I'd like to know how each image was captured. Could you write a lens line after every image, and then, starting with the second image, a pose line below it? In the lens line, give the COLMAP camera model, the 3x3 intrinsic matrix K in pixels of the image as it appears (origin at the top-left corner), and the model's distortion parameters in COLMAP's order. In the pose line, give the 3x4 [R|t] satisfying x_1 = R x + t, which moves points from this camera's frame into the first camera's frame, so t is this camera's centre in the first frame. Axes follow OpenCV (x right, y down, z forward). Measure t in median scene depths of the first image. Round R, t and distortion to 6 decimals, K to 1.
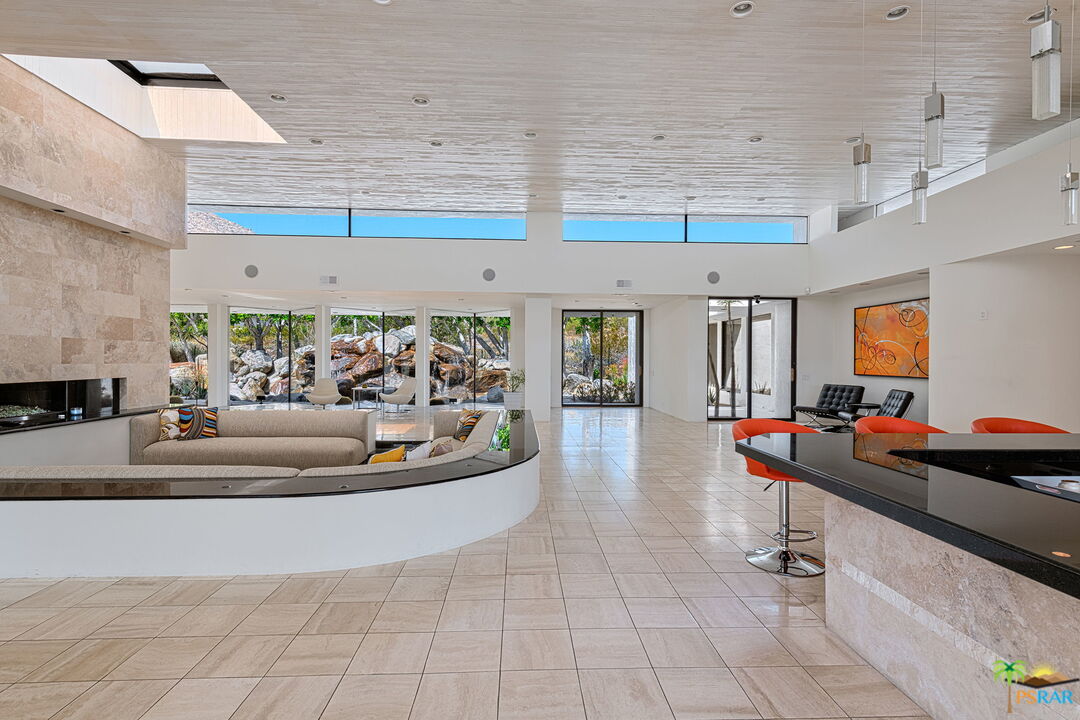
lens RADIAL K [[563.3, 0, 539.7], [0, 563.3, 364.4], [0, 0, 1]] dist [-0.003289, -0.001964]
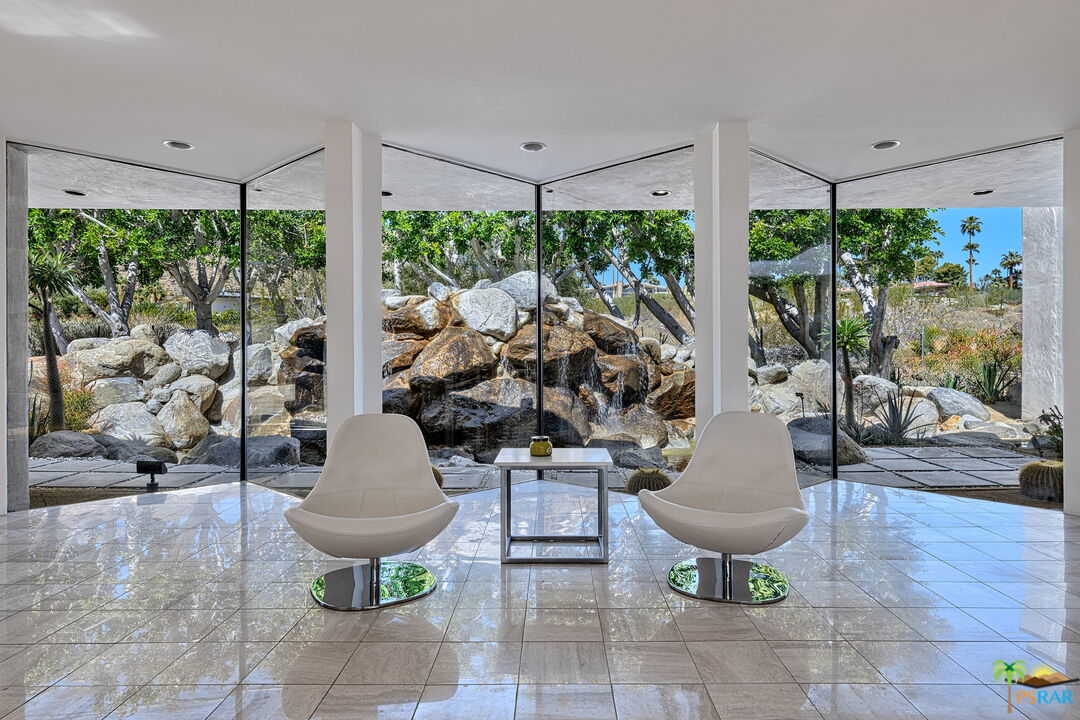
lens RADIAL K [[726.3, 0, 537.7], [0, 726.3, 354.3], [0, 0, 1]] dist [0.021938, -0.003783]
pose [[0.996787, -0.008988, -0.079595, -0.187768], [0.008461, 0.999940, -0.006959, 0.002012], [0.079653, 0.006263, 0.996803, 0.456110]]
